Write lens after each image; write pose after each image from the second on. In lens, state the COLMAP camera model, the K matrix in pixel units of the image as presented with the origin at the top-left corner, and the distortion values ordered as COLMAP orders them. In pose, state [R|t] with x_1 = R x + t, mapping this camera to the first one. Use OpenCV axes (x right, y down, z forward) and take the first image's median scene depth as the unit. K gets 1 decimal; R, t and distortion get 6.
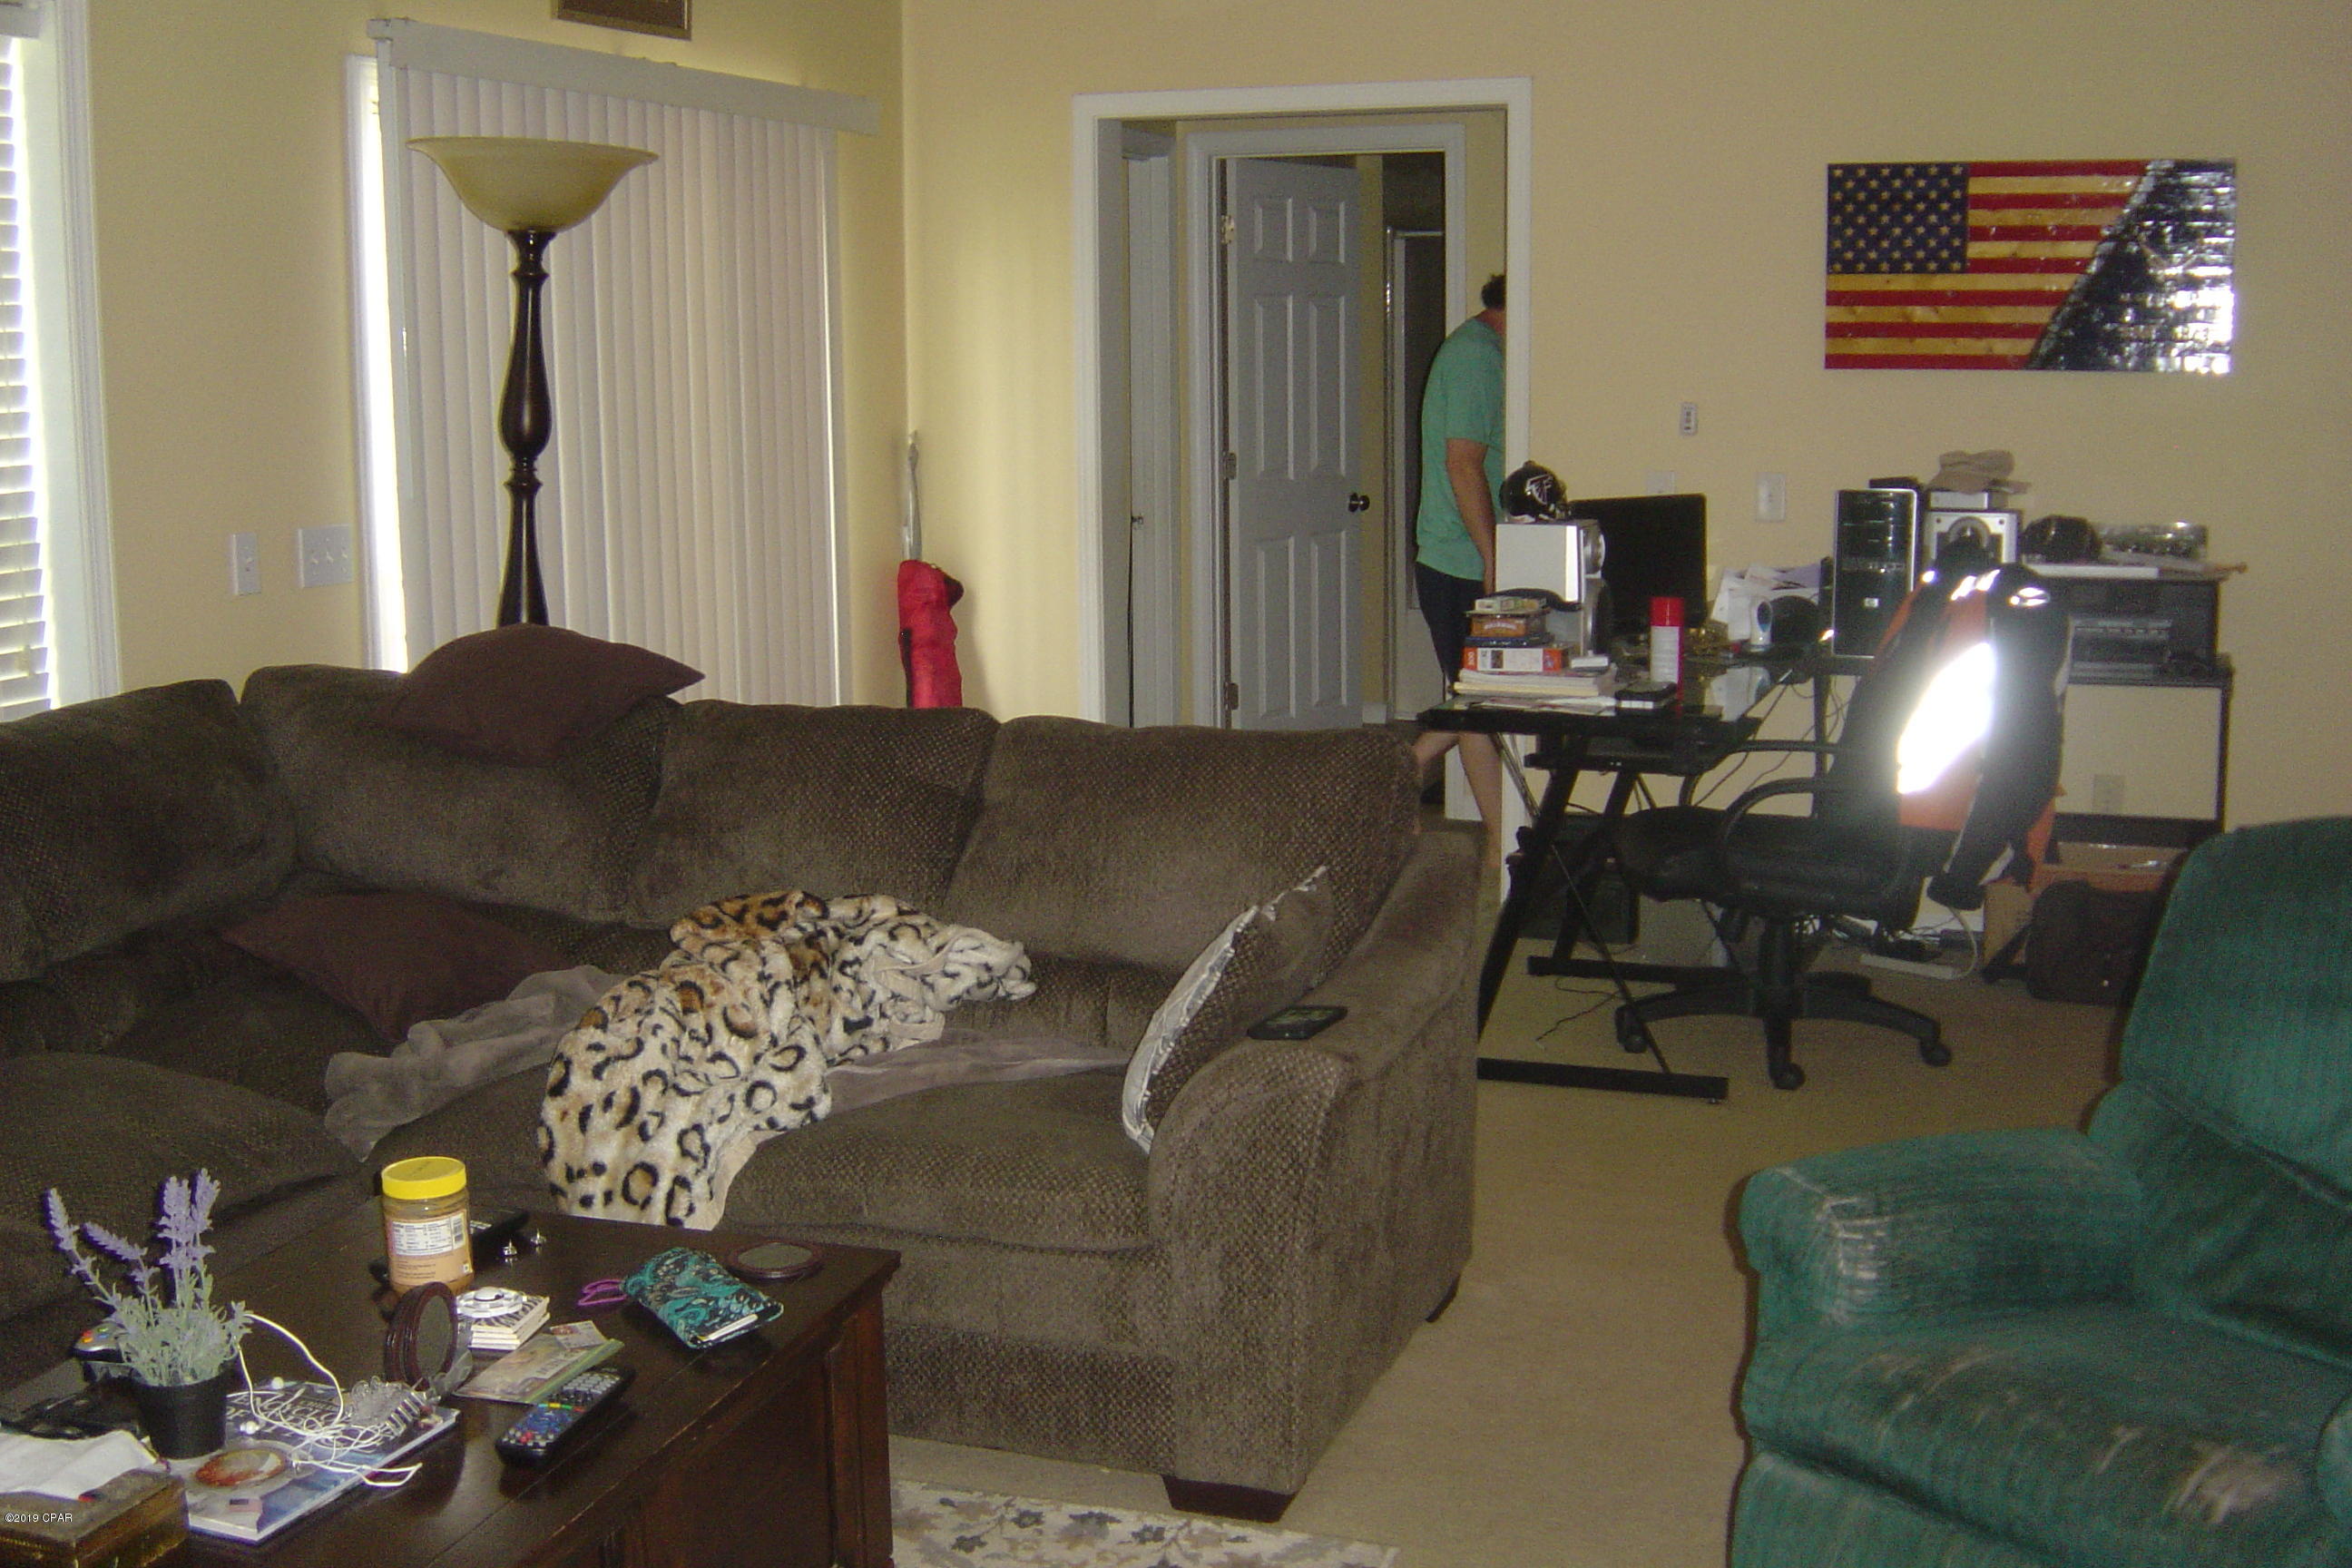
lens RADIAL K [[2681.1, 0, 1176.0], [0, 2681.1, 784.0], [0, 0, 1]] dist [-0.136259, 0.015751]
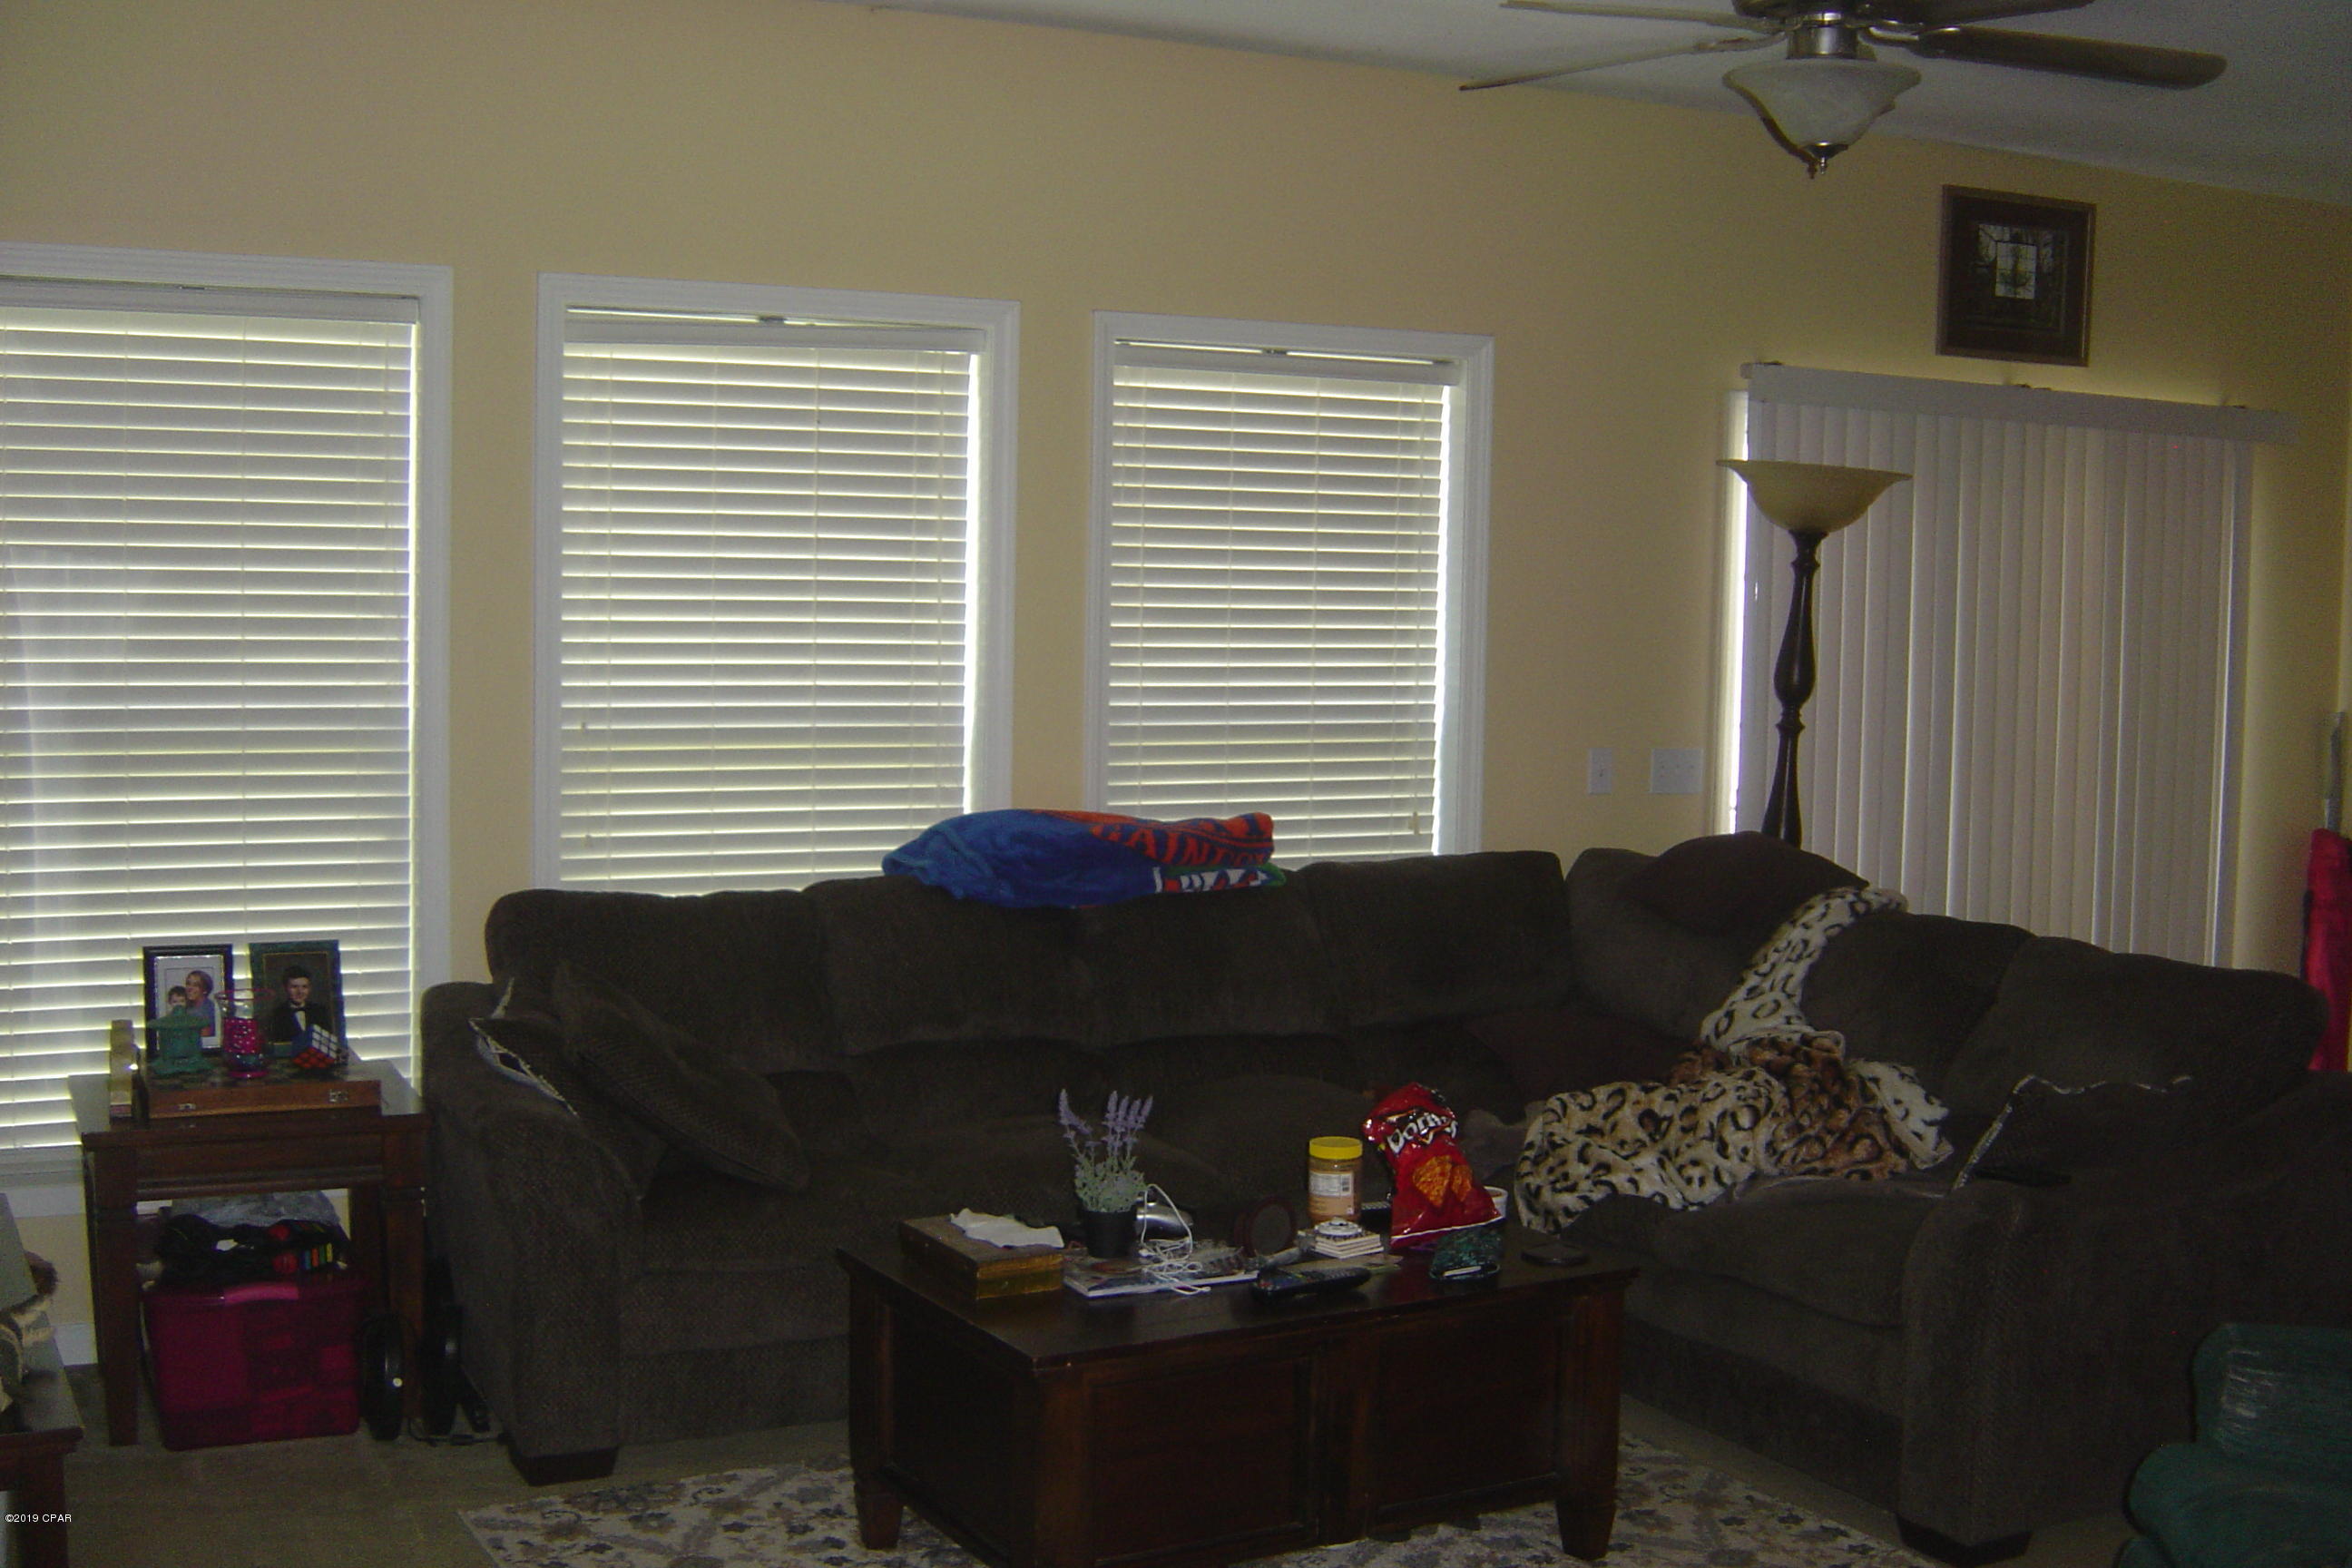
lens RADIAL K [[2681.1, 0, 1176.0], [0, 2681.1, 784.0], [0, 0, 1]] dist [-0.136259, 0.015751]
pose [[0.742075, 0.074500, -0.666164, 0.423663], [-0.136443, 0.989787, -0.041300, 0.009151], [0.656284, 0.121541, 0.744661, -0.162074]]
